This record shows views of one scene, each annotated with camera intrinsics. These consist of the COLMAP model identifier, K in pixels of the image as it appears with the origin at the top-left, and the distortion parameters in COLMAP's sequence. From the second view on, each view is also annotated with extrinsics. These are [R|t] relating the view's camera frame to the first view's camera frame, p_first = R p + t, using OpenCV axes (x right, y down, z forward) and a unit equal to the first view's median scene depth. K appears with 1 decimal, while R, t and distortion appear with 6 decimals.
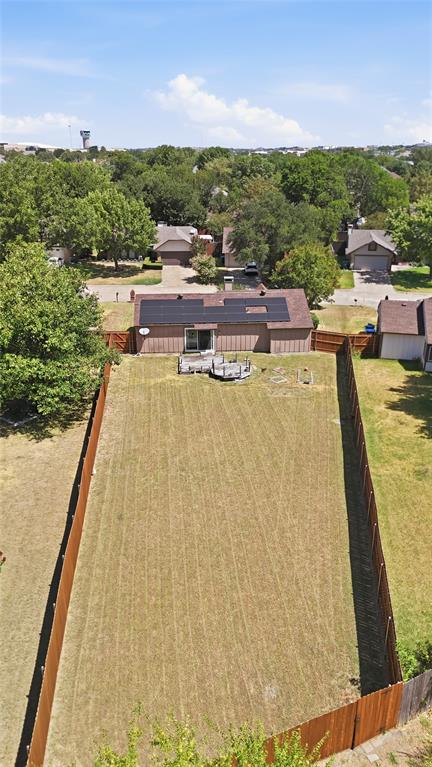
lens RADIAL K [[567.7, 0, 221.8], [0, 567.7, 381.1], [0, 0, 1]] dist [0.075196, -0.074366]
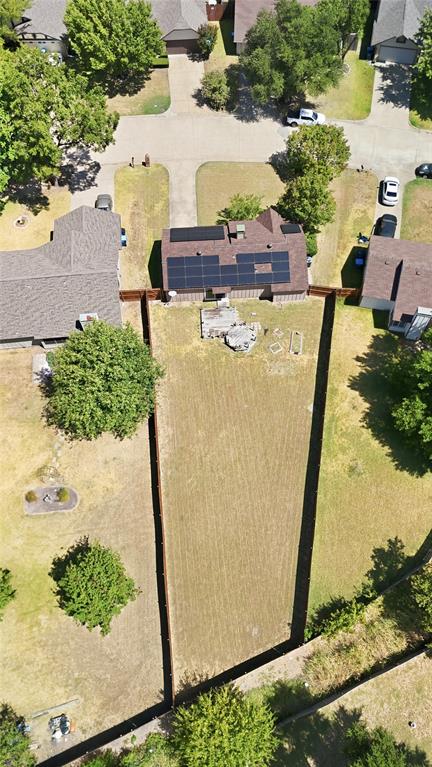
lens RADIAL K [[567.7, 0, 220.2], [0, 567.7, 381.7], [0, 0, 1]] dist [0.075196, -0.074366]
pose [[0.999891, 0.000978, -0.014726, -0.012892], [0.008930, 0.754334, 0.656430, -0.769651], [0.011750, -0.656490, 0.754243, -0.074135]]
